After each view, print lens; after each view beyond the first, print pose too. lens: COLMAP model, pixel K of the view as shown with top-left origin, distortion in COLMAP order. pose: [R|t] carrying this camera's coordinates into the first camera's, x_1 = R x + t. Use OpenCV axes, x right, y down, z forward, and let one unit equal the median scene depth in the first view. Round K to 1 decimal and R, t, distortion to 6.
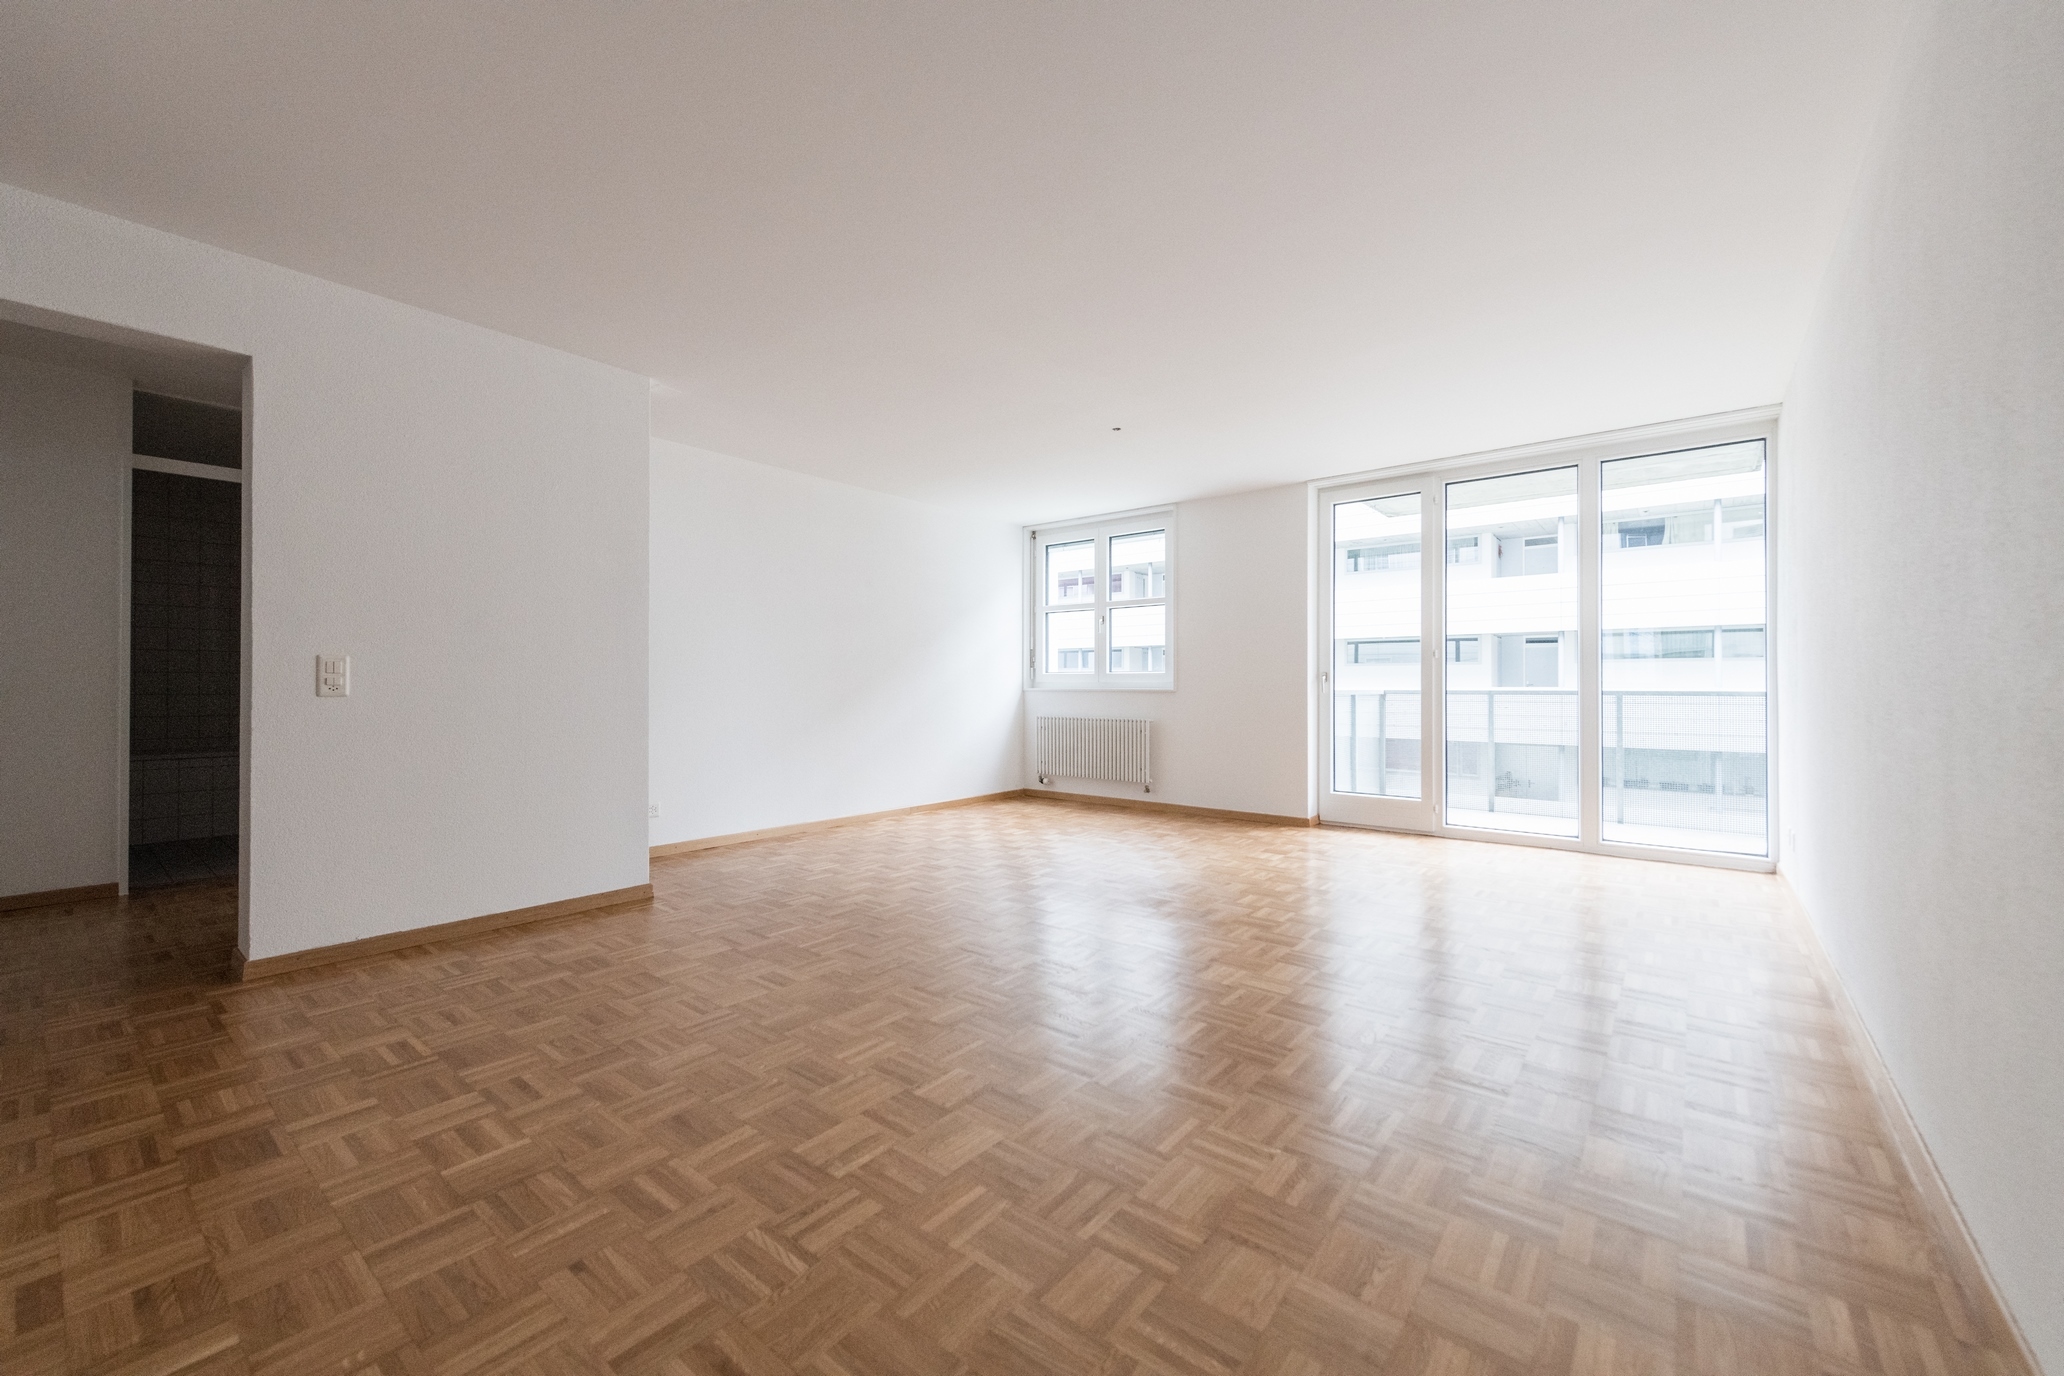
lens RADIAL K [[816.1, 0, 1020.5], [0, 816.1, 679.6], [0, 0, 1]] dist [0.014035, -0.005957]
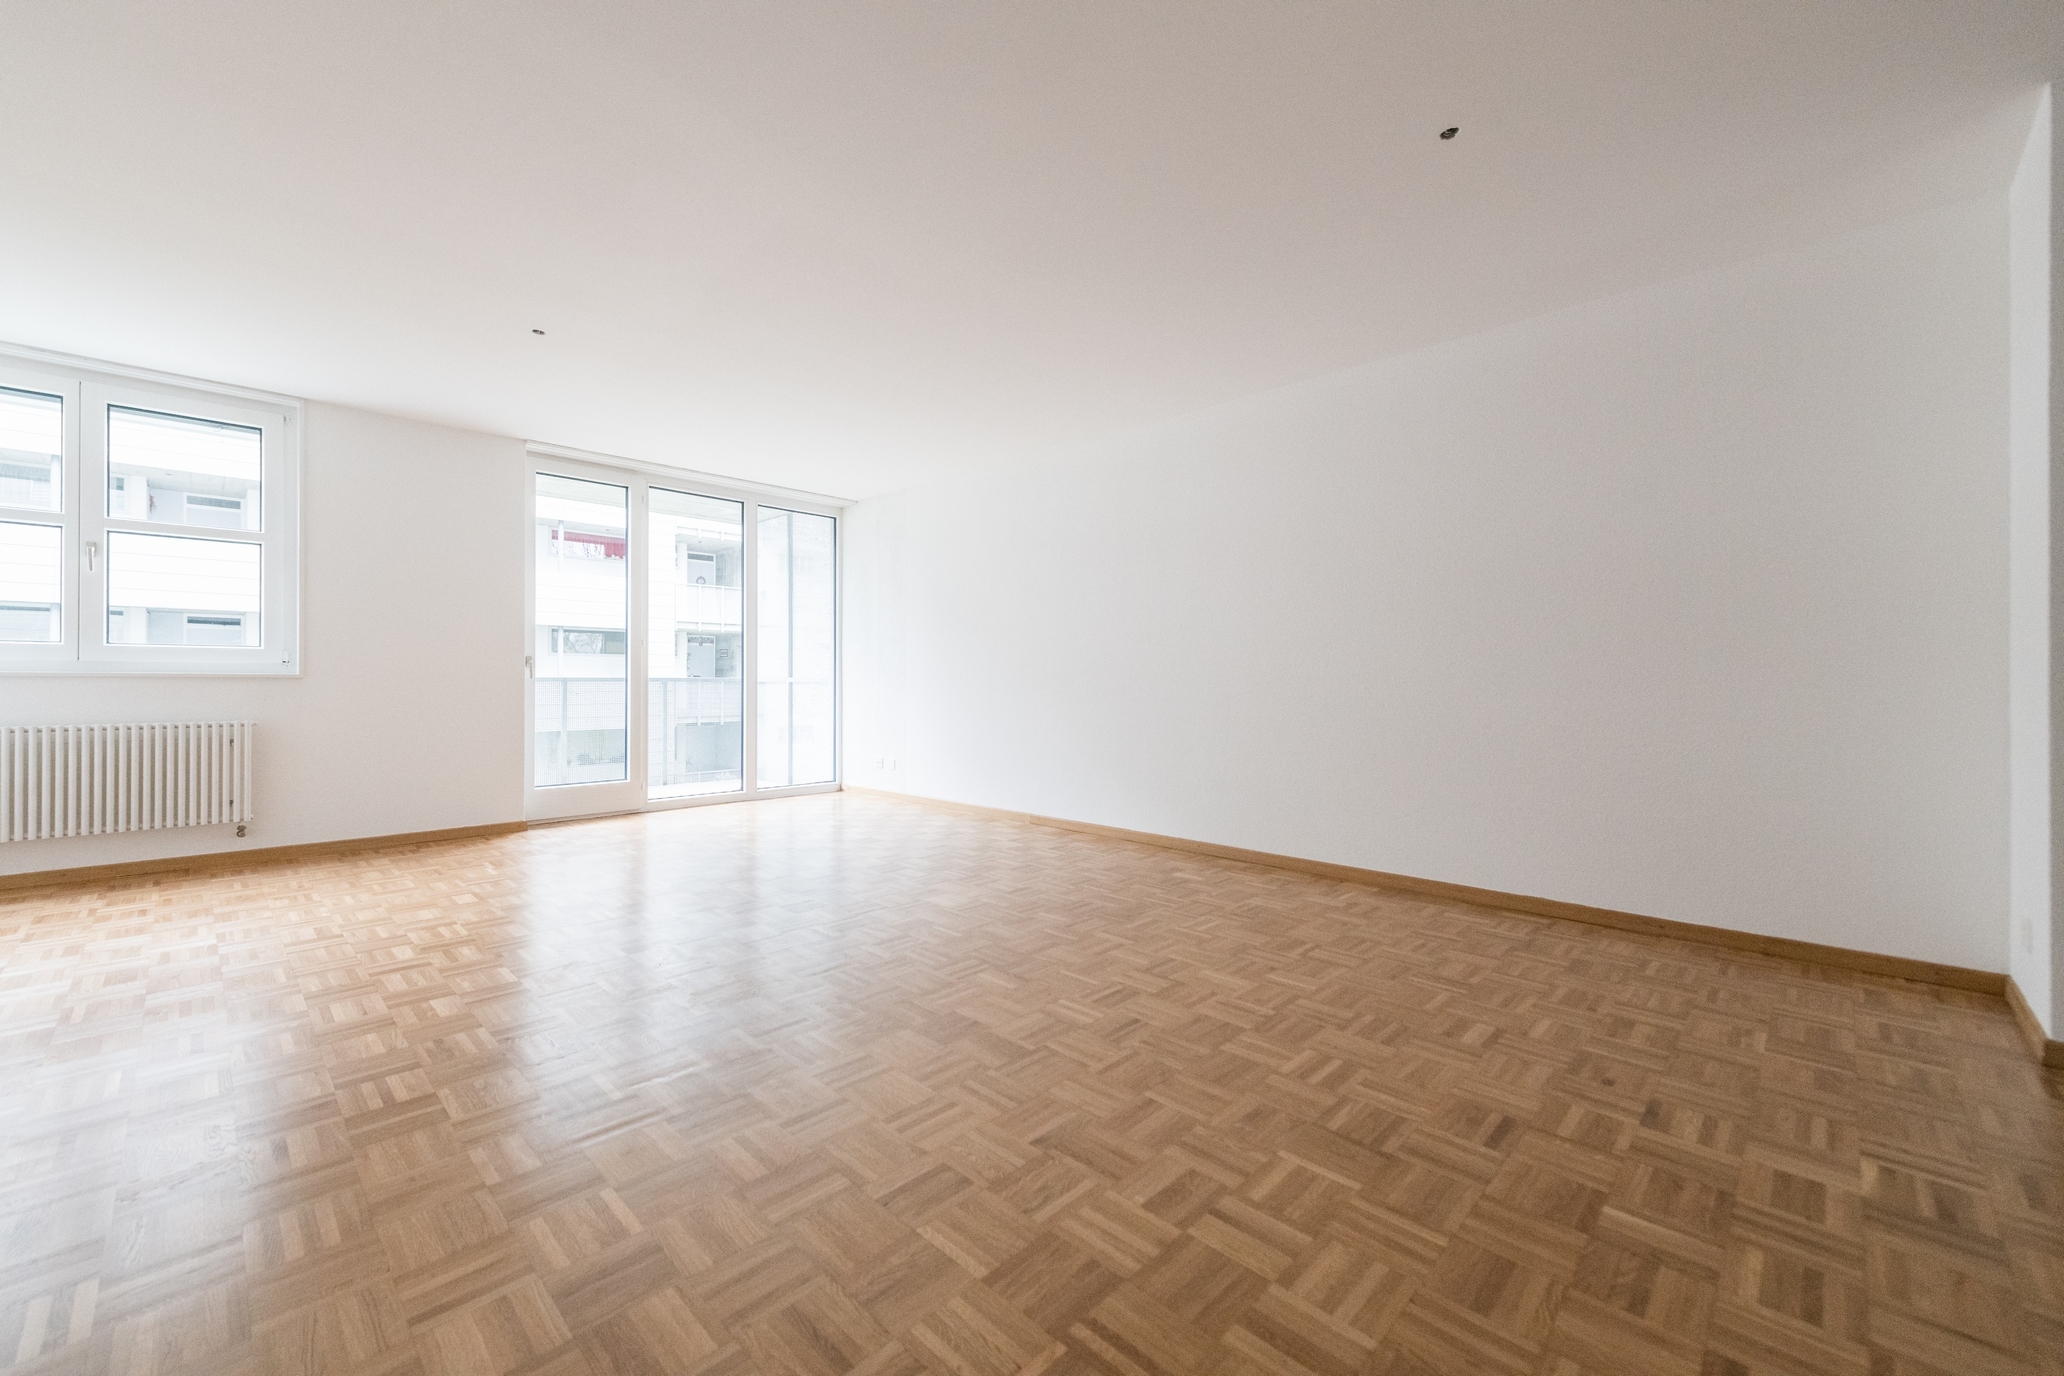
lens RADIAL K [[816.1, 0, 1020.5], [0, 816.1, 679.6], [0, 0, 1]] dist [0.014035, -0.005957]
pose [[0.093111, -0.000207, 0.995656, -0.563871], [-0.010694, 0.999942, 0.001208, 0.011137], [-0.995598, -0.010760, 0.093103, 0.442286]]
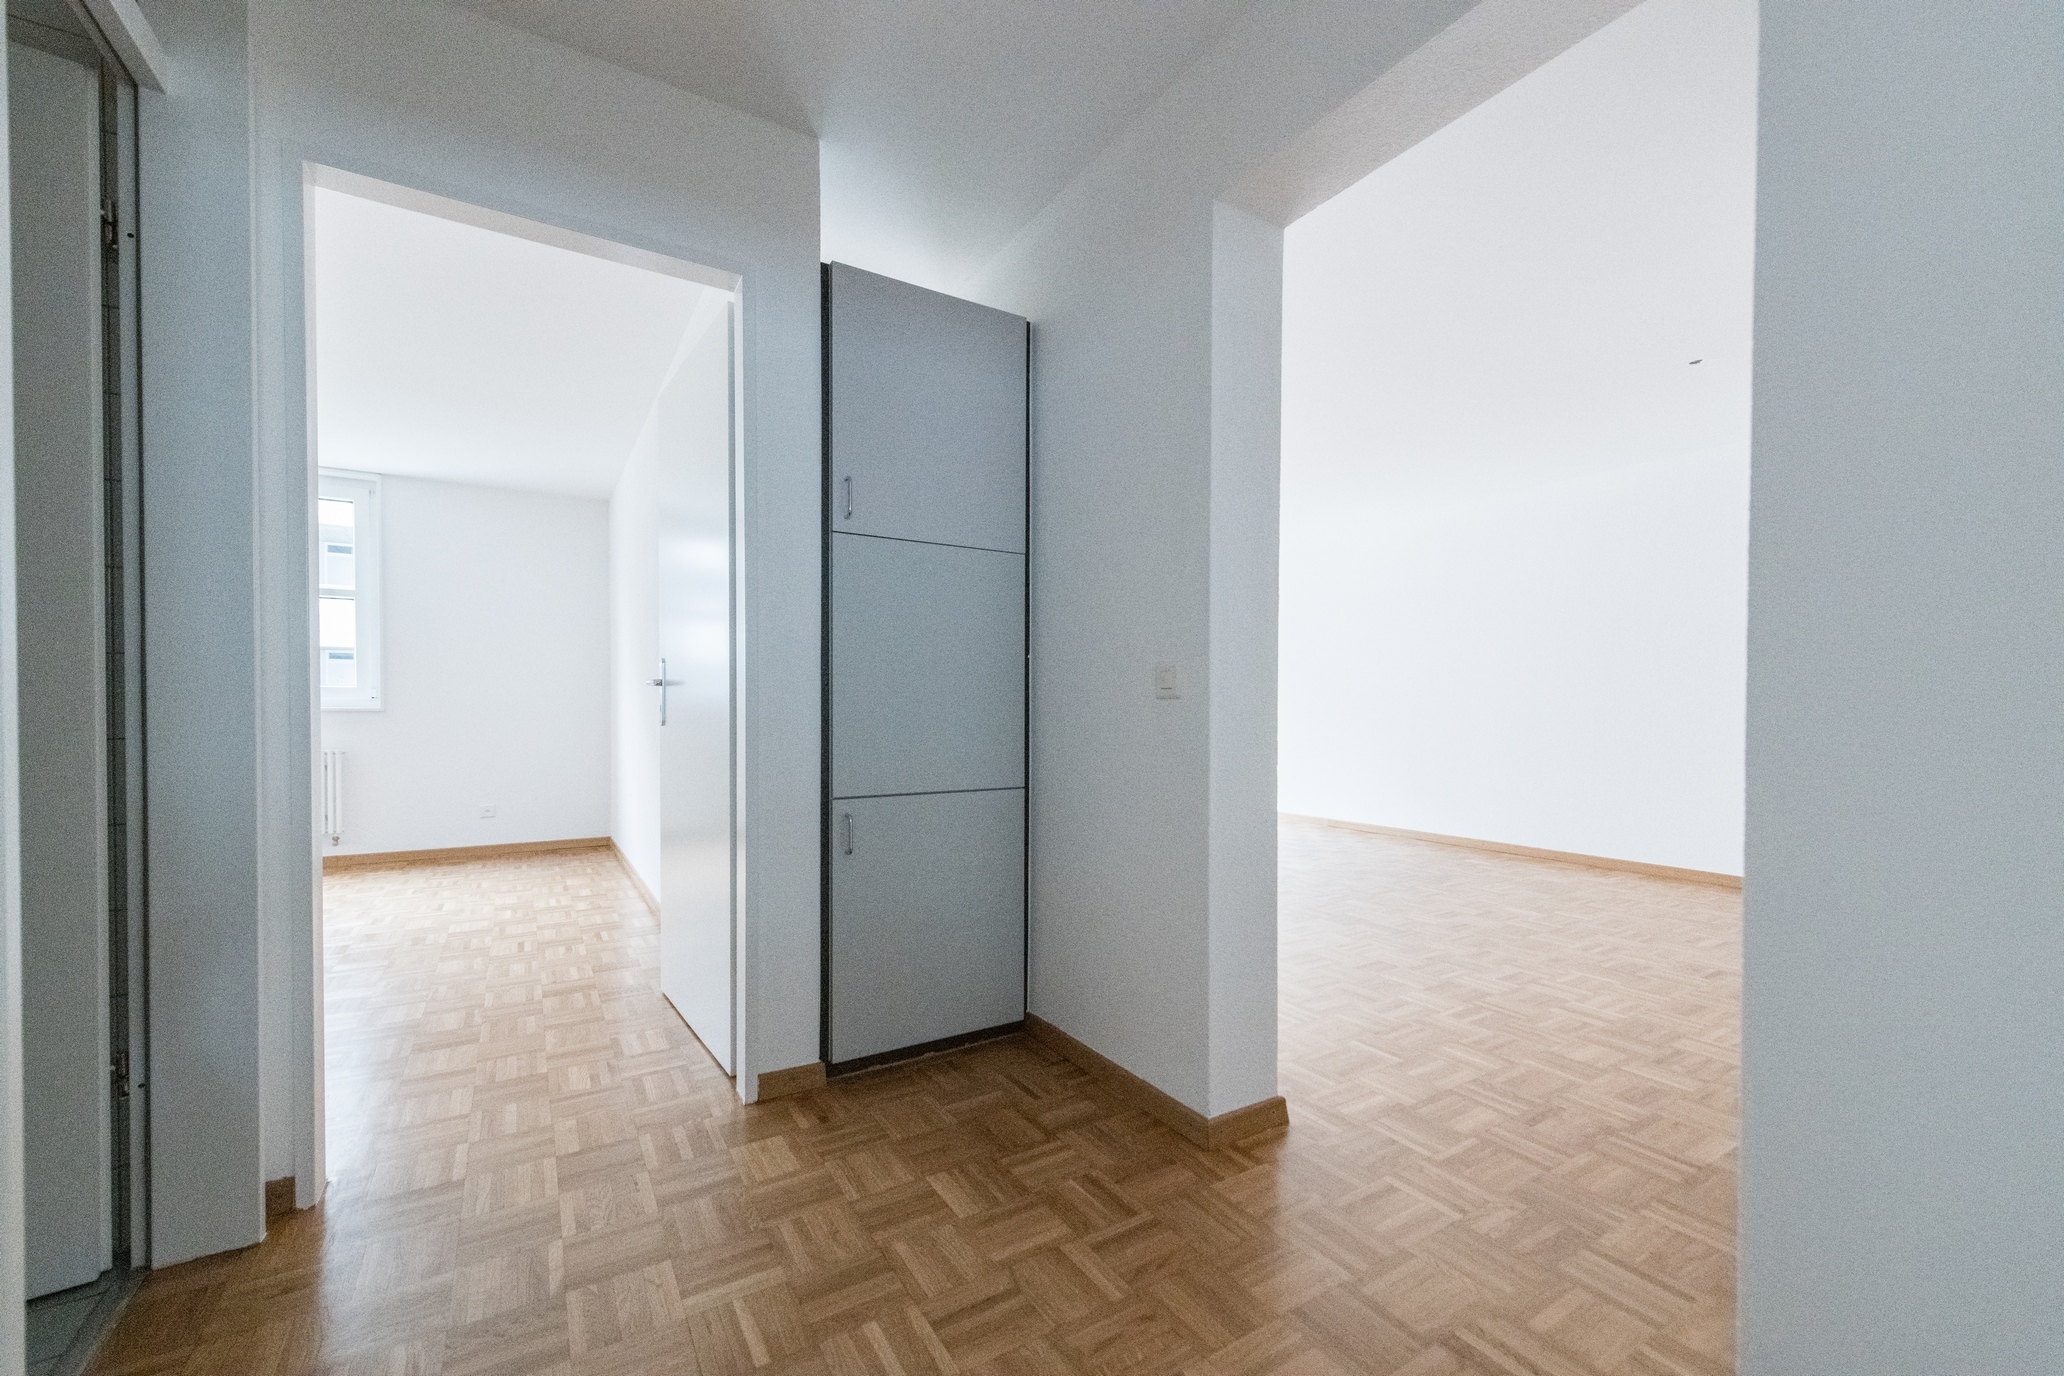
lens RADIAL K [[830.9, 0, 1028.2], [0, 830.9, 718.4], [0, 0, 1]] dist [0.000014, -0.006540]
pose [[0.328150, -0.013290, 0.944532, -0.941986], [-0.010171, 0.999793, 0.017601, 0.007134], [-0.944571, -0.015383, 0.327947, 0.550796]]
